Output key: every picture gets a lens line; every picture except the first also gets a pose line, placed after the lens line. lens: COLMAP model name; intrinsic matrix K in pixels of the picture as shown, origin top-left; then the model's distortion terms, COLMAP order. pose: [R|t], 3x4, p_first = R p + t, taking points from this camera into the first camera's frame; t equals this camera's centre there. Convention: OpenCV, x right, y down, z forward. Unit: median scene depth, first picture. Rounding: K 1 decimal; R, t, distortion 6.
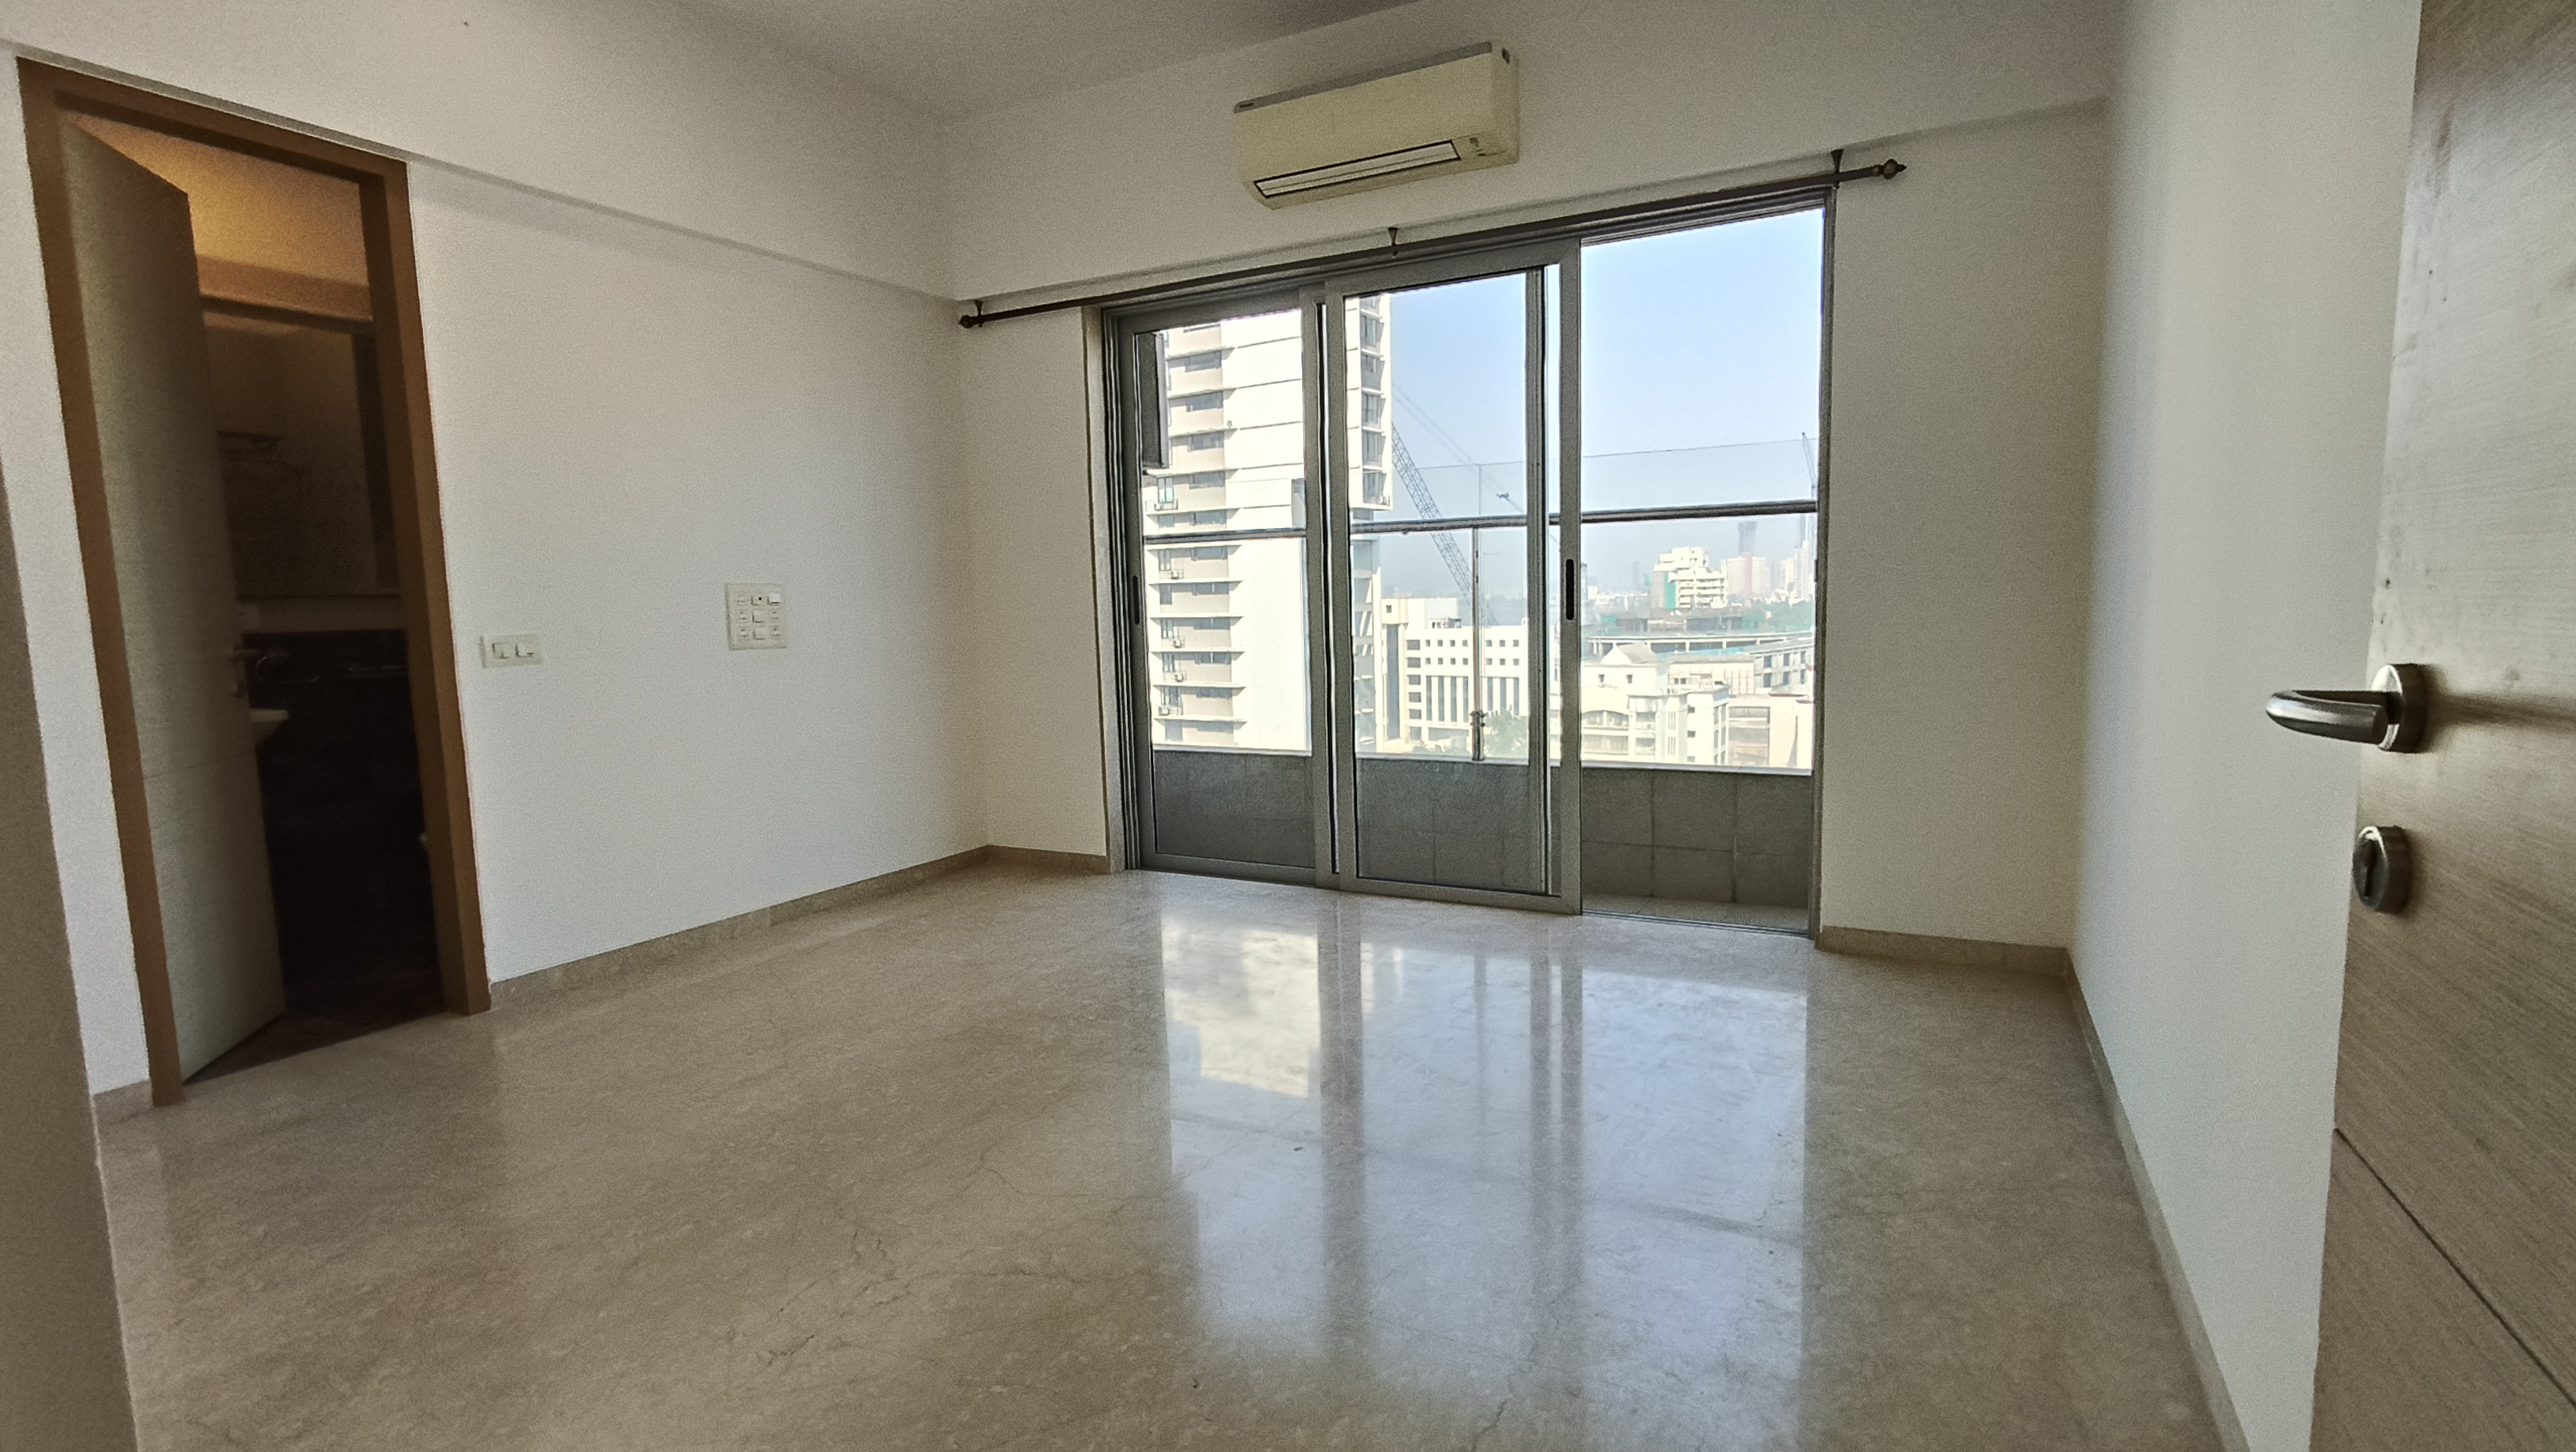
lens RADIAL K [[1208.6, 0, 1316.1], [0, 1208.6, 737.8], [0, 0, 1]] dist [-0.001195, 0.000190]
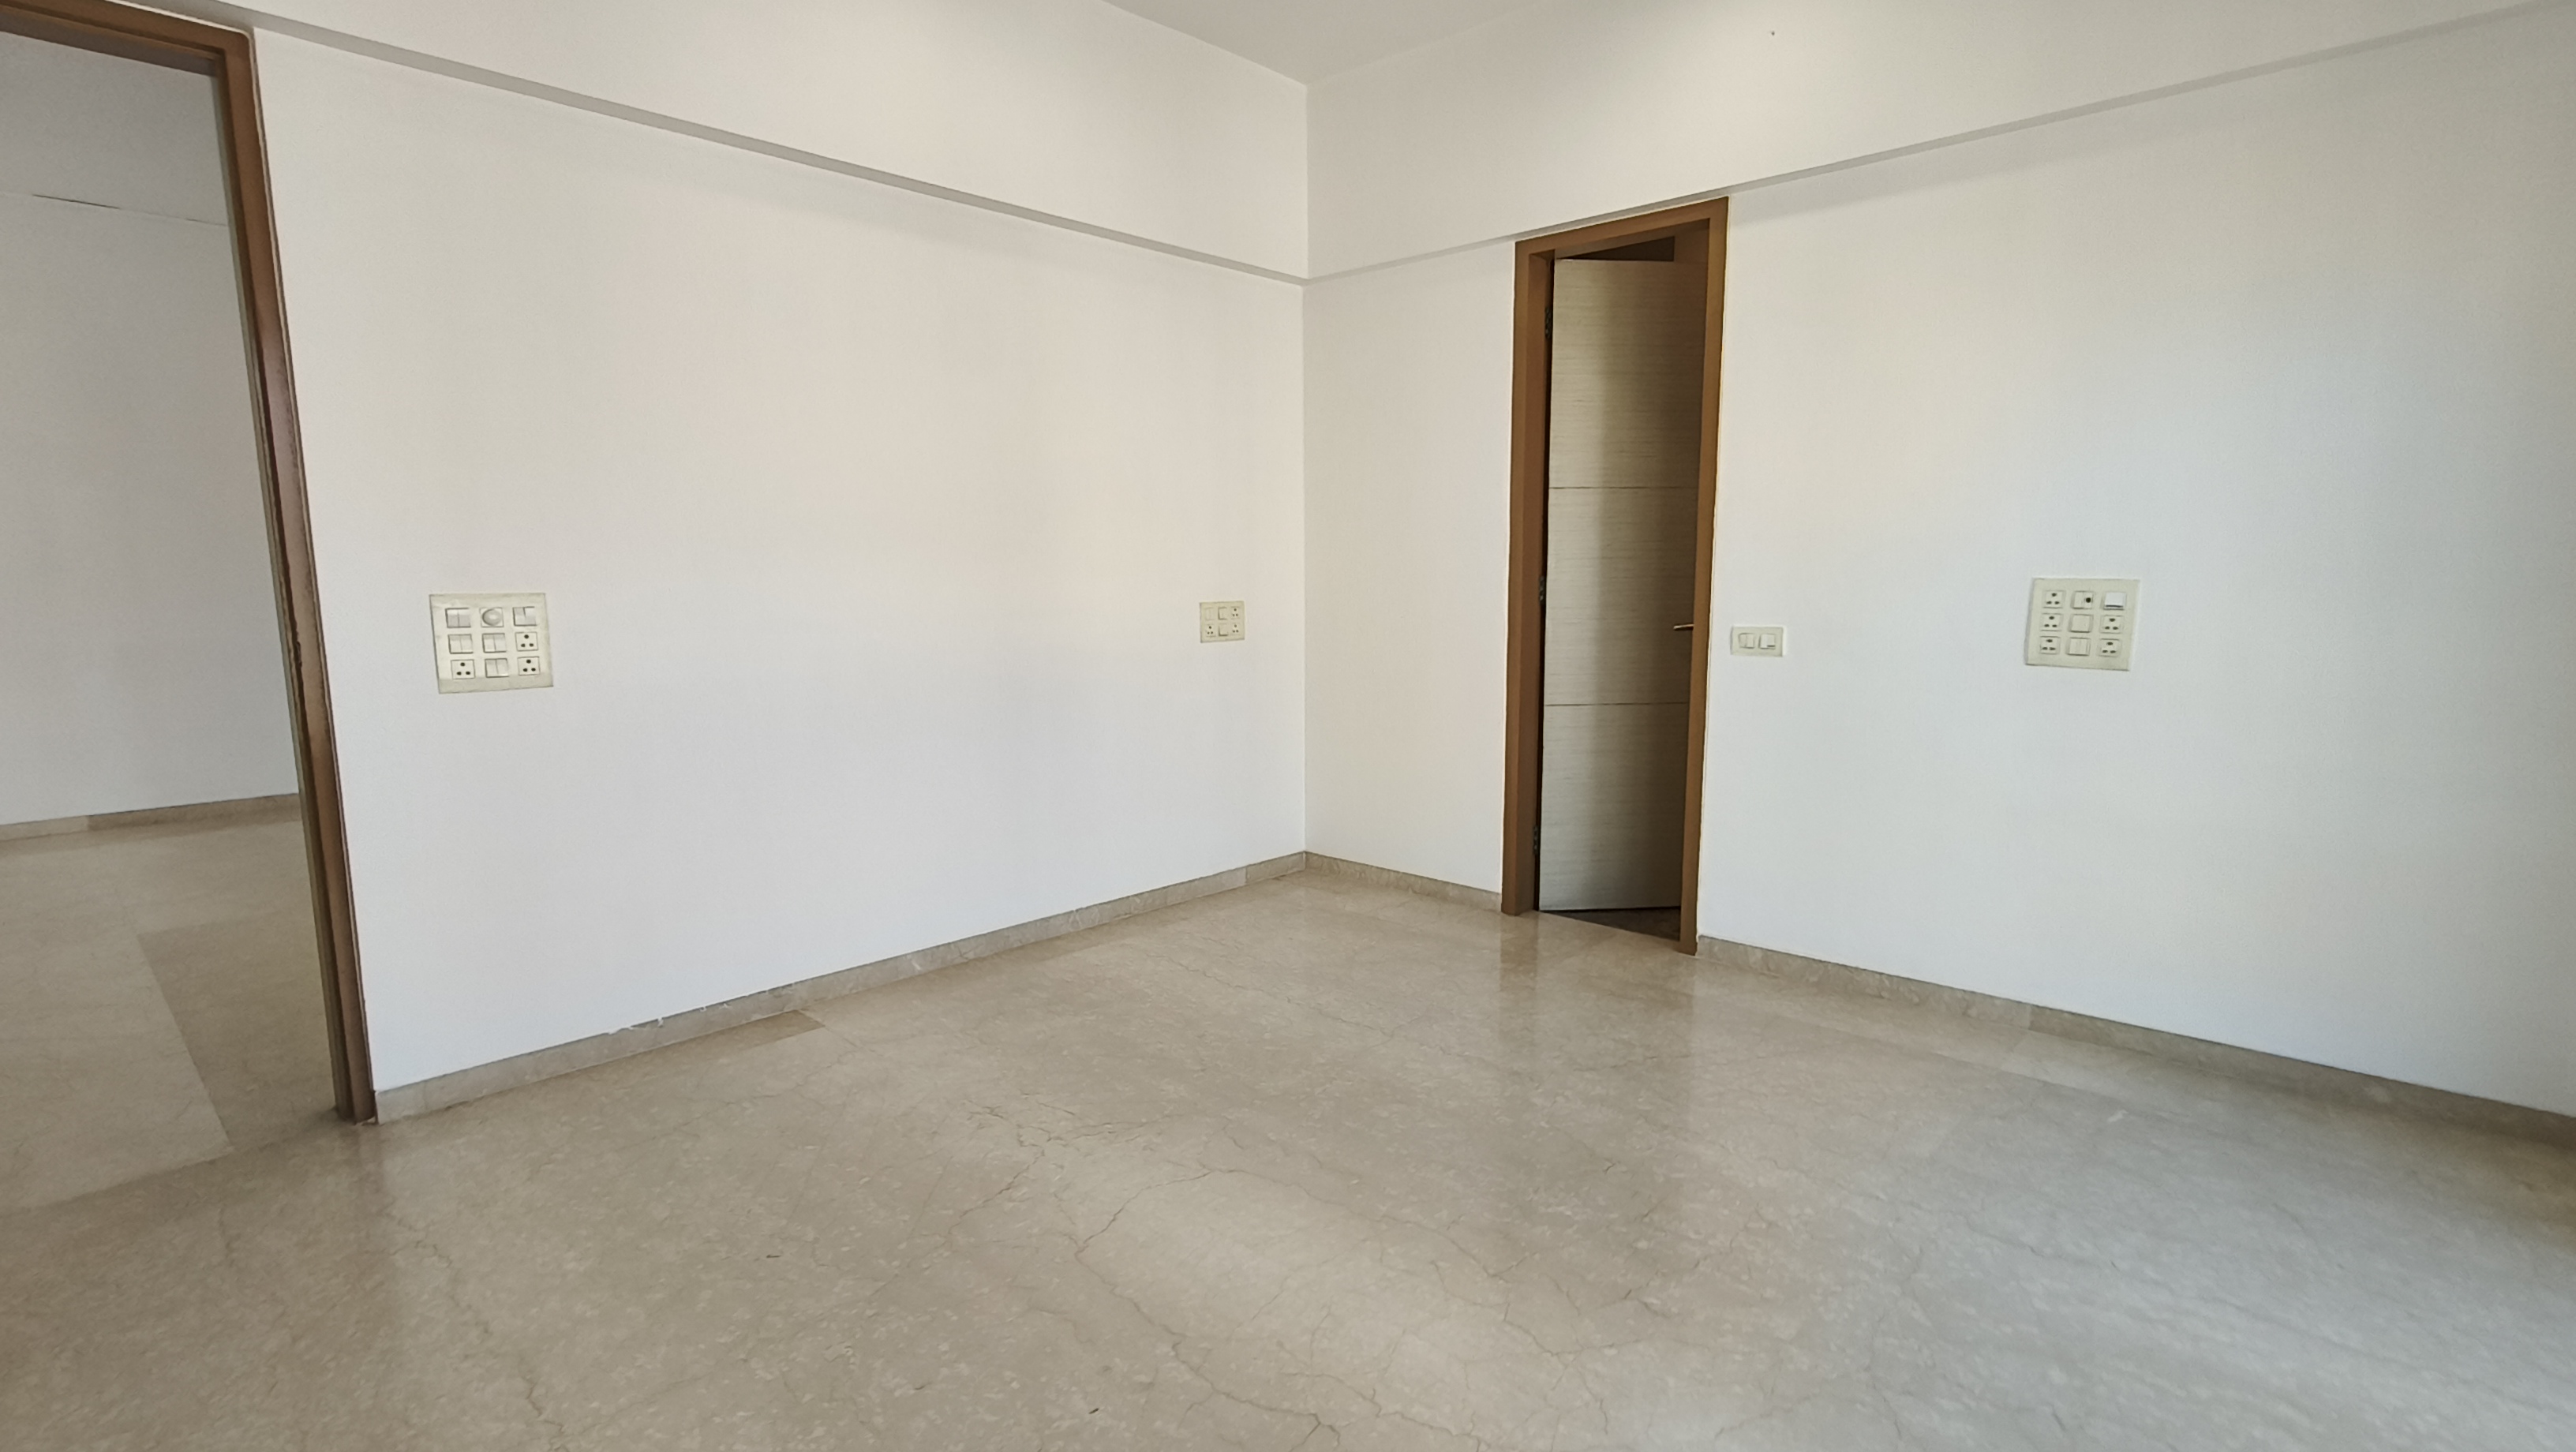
lens RADIAL K [[1201.1, 0, 1304.9], [0, 1201.1, 734.1], [0, 0, 1]] dist [0.008903, 0.000119]
pose [[-0.254925, 0.161192, -0.953431, 0.443176], [-0.100592, 0.976237, 0.191944, -0.154779], [0.961714, 0.144839, -0.232653, 0.877614]]
